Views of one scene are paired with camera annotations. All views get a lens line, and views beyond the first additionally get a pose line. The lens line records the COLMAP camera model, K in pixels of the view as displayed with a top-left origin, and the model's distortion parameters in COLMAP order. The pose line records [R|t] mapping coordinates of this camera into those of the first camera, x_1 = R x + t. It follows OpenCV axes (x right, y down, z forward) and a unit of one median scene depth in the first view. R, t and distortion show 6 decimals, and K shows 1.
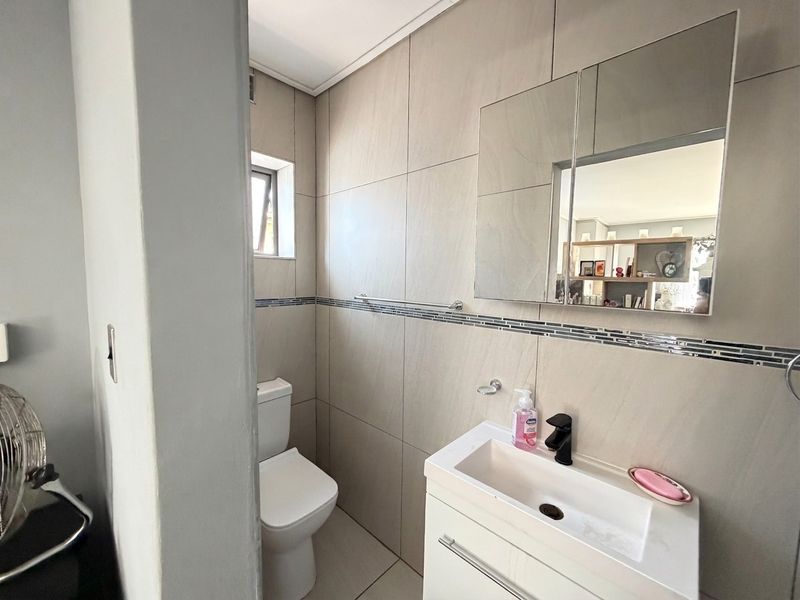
lens RADIAL K [[317.9, 0, 397.6], [0, 317.9, 299.4], [0, 0, 1]] dist [0.001072, 0.000184]
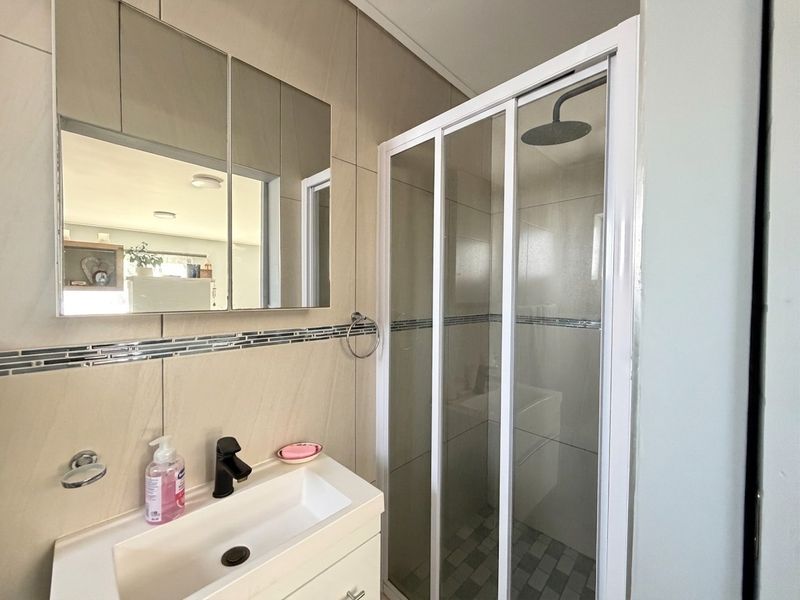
lens RADIAL K [[317.9, 0, 397.6], [0, 317.9, 299.4], [0, 0, 1]] dist [0.001072, 0.000184]
pose [[0.026897, -0.037705, 0.998927, -0.114301], [0.068563, 0.997005, 0.035786, -0.005167], [-0.997284, 0.067527, 0.029402, 0.173412]]
